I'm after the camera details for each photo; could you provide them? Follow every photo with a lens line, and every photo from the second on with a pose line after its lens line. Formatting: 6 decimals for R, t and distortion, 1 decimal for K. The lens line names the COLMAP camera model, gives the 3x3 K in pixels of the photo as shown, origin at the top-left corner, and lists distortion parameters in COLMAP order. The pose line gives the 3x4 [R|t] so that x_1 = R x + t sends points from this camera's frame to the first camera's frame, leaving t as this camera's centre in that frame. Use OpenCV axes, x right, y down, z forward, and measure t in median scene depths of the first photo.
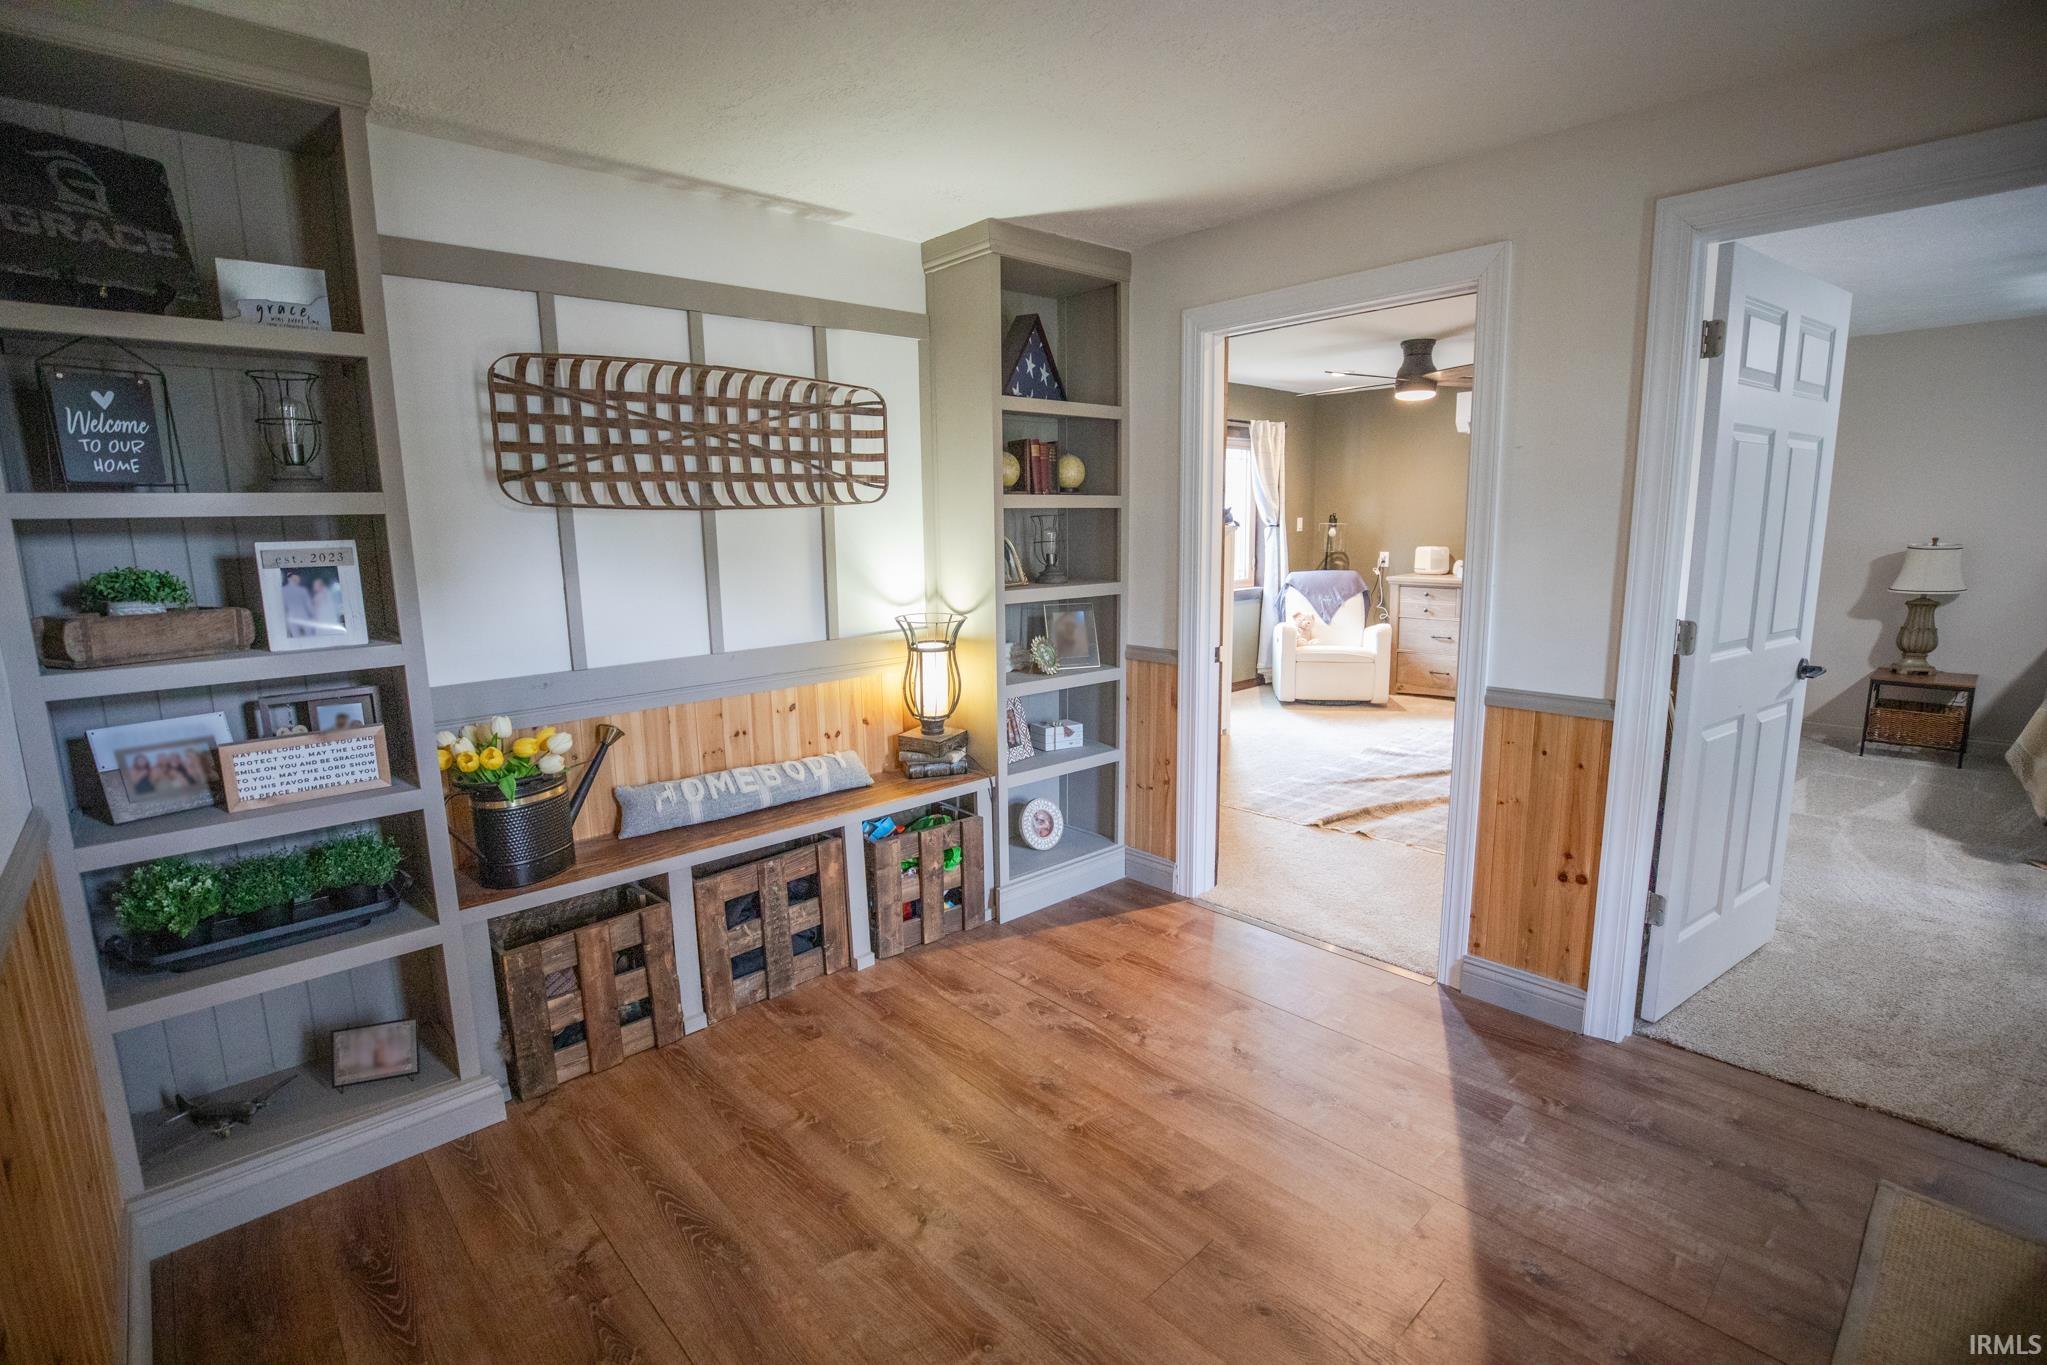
lens RADIAL K [[954.0, 0, 1022.5], [0, 954.0, 685.2], [0, 0, 1]] dist [-0.031837, 0.006479]
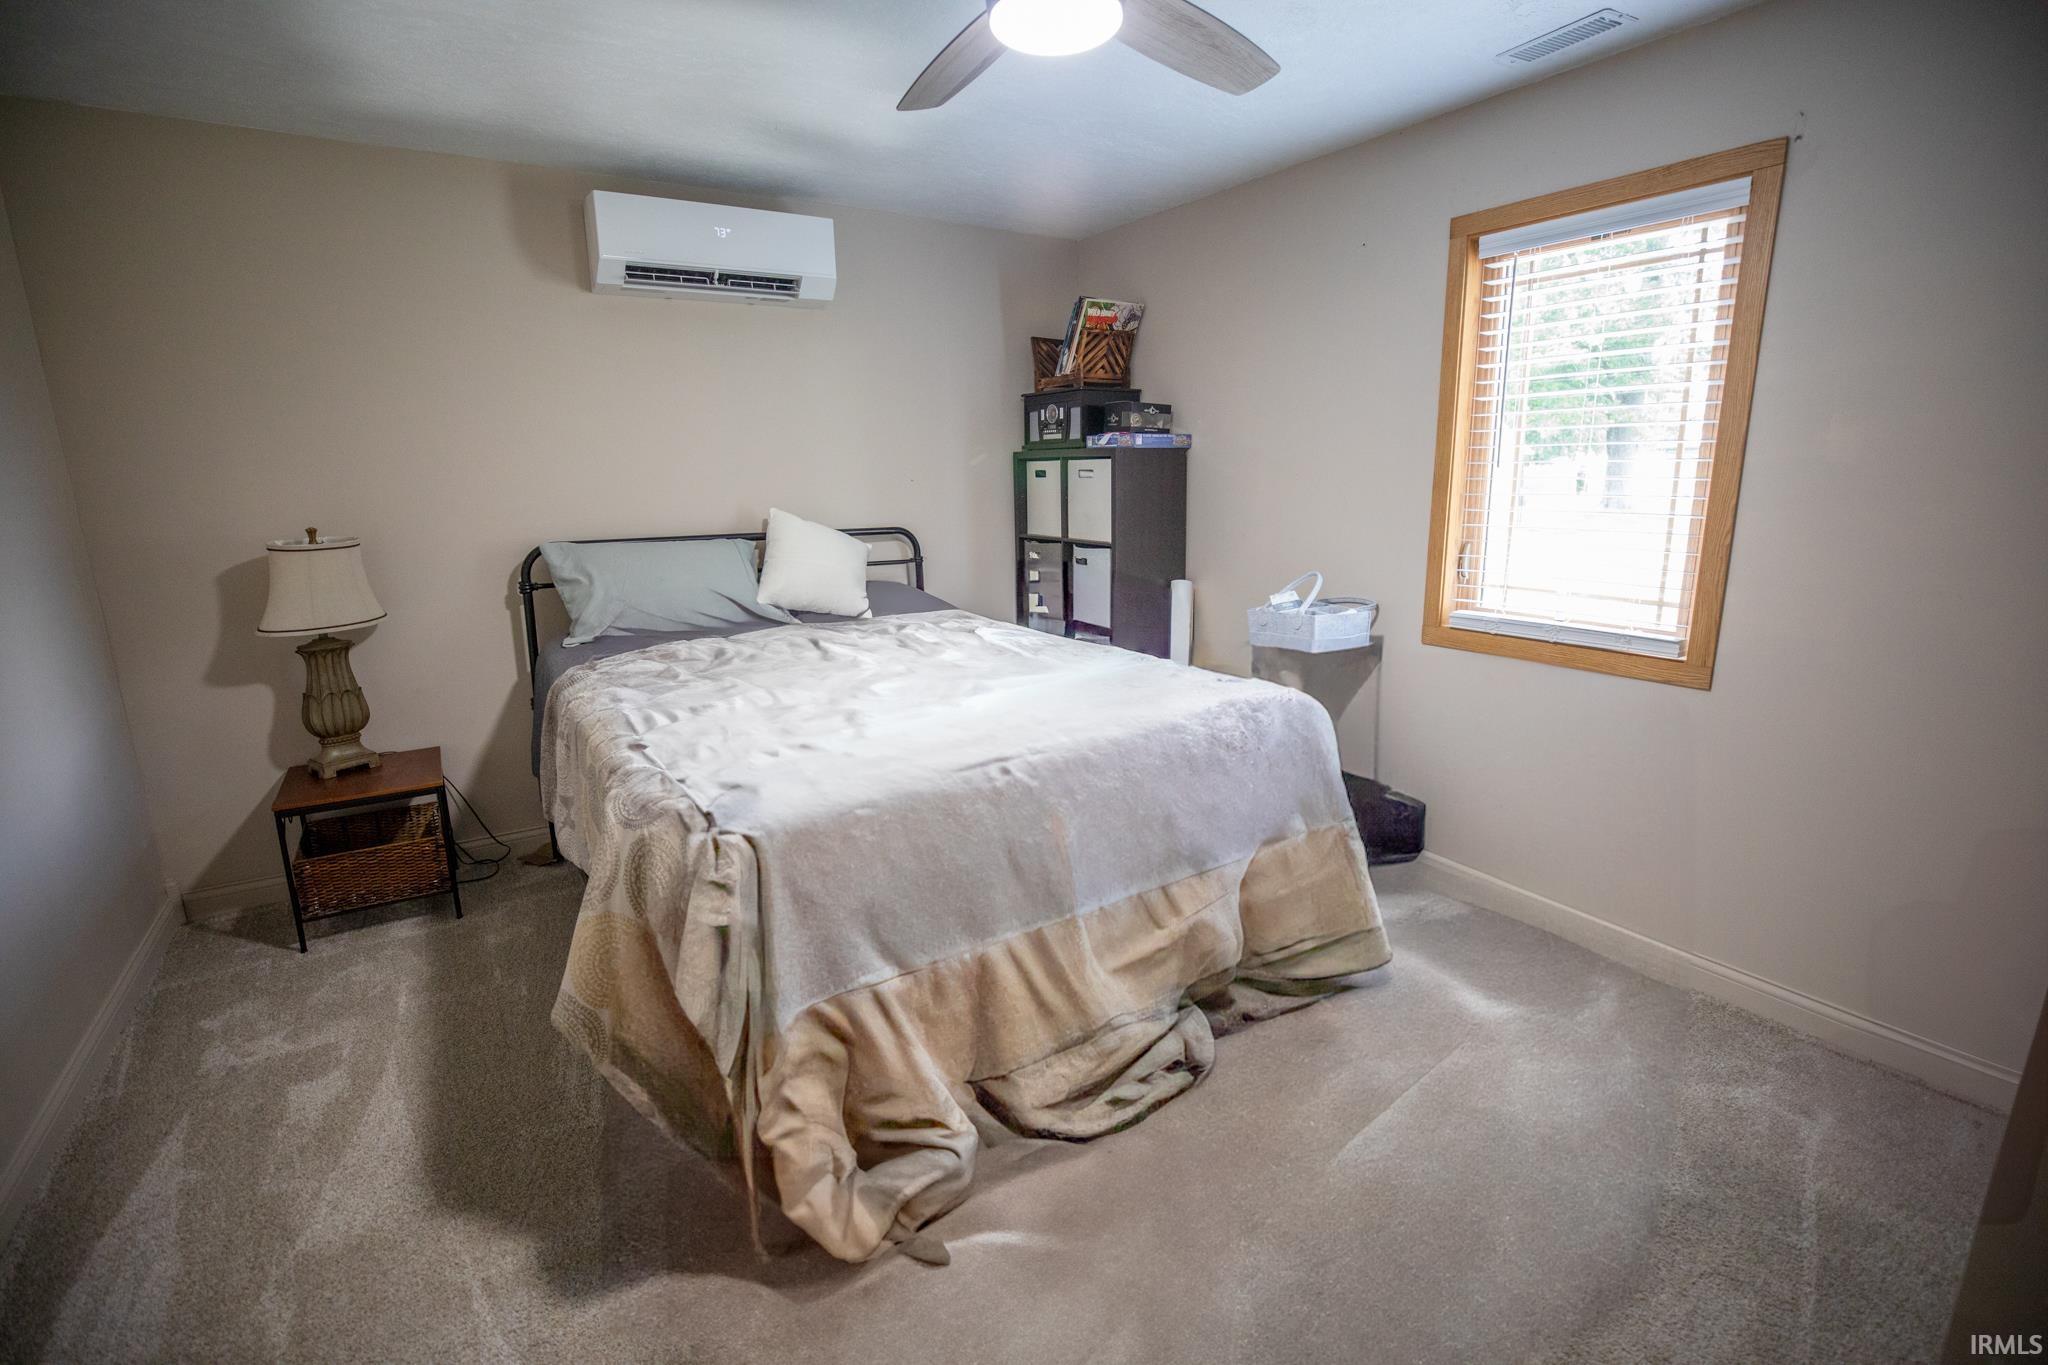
lens RADIAL K [[954.4, 0, 1023.1], [0, 954.4, 686.1], [0, 0, 1]] dist [-0.031837, 0.006479]
pose [[0.197564, -0.196602, 0.960373, 0.508462], [0.173596, 0.971215, 0.163110, -0.084505], [-0.964797, 0.134492, 0.226007, 0.477026]]
